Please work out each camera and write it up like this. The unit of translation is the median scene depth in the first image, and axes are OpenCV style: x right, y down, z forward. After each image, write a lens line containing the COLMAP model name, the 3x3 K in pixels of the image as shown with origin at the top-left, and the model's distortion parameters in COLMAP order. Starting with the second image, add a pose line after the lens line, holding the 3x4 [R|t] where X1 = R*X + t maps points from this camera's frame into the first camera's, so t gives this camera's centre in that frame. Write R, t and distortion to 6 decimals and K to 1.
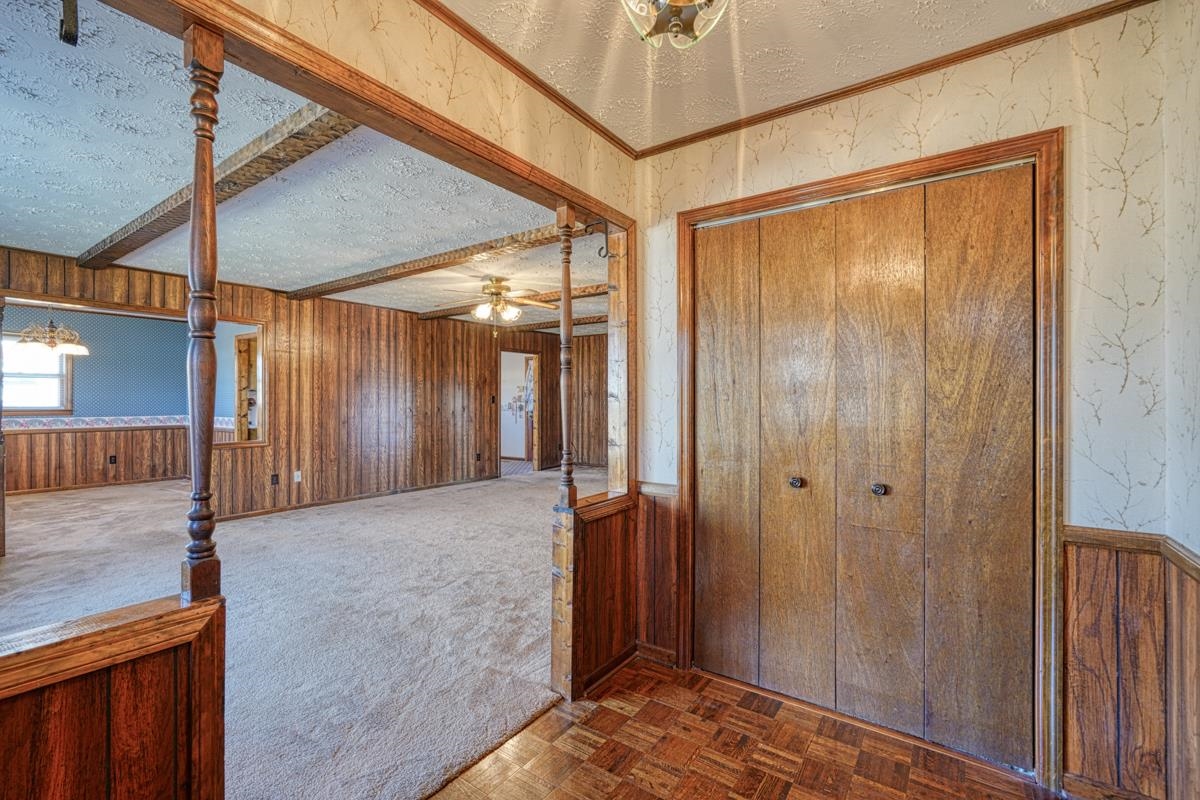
lens RADIAL K [[532.9, 0, 591.6], [0, 532.9, 401.5], [0, 0, 1]] dist [-0.010065, 0.002195]
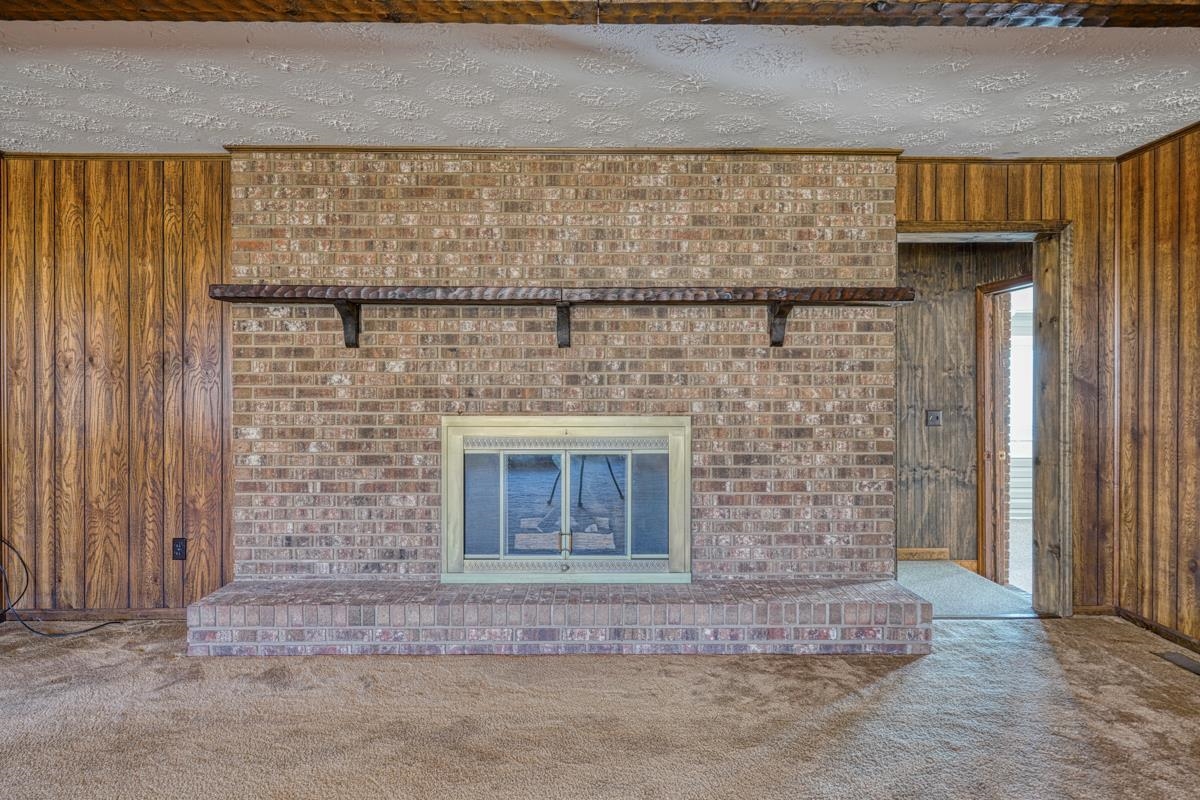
lens RADIAL K [[726.8, 0, 599.8], [0, 726.8, 399.2], [0, 0, 1]] dist [0.004021, 0.001149]
pose [[0.805464, -0.004827, 0.592625, -0.013672], [0.001802, 0.999982, 0.005695, 0.002629], [-0.592642, -0.003519, 0.805458, 0.525232]]
